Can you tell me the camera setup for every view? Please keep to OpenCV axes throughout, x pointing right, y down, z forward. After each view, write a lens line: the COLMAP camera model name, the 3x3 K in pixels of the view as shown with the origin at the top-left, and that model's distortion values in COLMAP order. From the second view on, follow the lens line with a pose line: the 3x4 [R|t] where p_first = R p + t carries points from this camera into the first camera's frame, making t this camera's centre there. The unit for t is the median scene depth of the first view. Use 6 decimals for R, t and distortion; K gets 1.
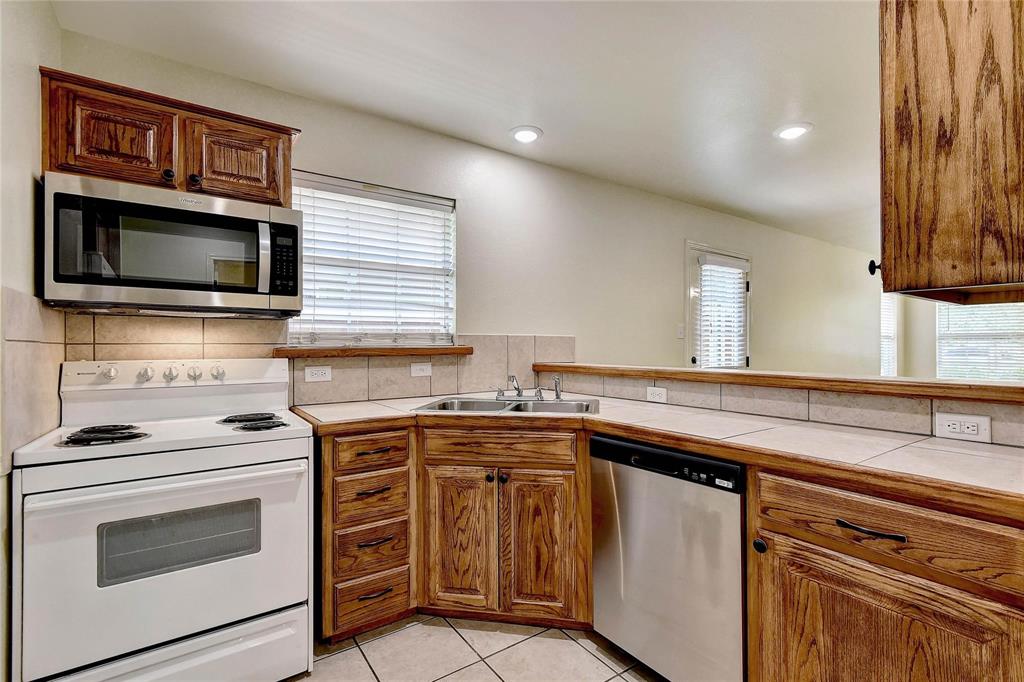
lens RADIAL K [[473.5, 0, 539.4], [0, 473.5, 344.3], [0, 0, 1]] dist [0.020660, -0.004399]
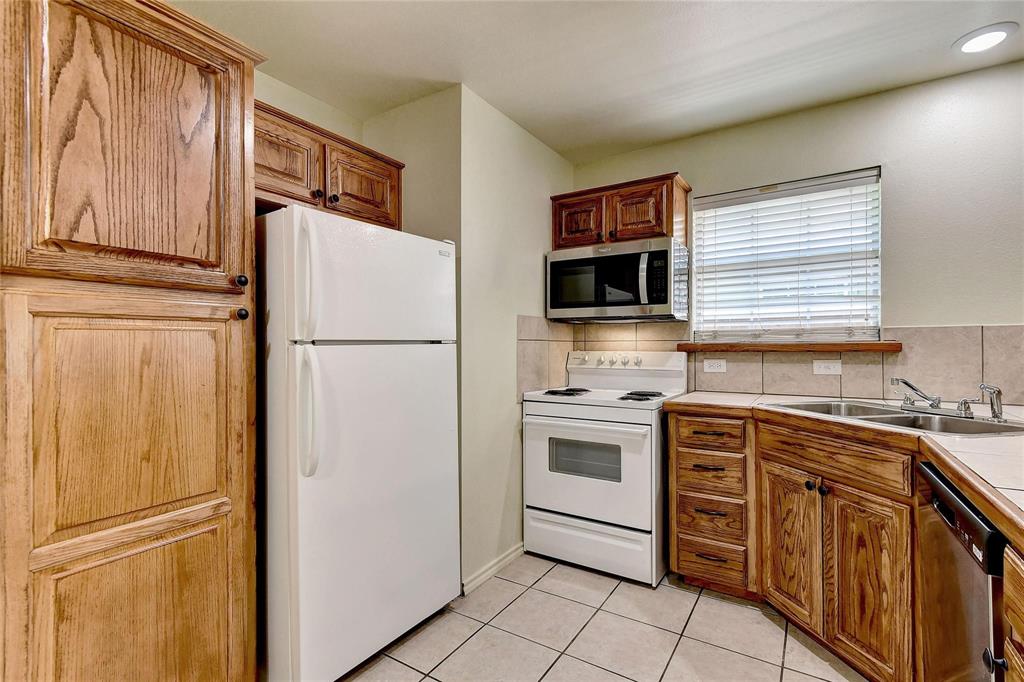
lens RADIAL K [[473.5, 0, 517.3], [0, 473.5, 342.1], [0, 0, 1]] dist [0.020660, -0.004399]
pose [[0.377099, -0.004880, -0.926160, 0.536747], [0.005534, 0.999980, -0.003016, 0.005564], [0.926157, -0.003988, 0.377118, 0.134087]]
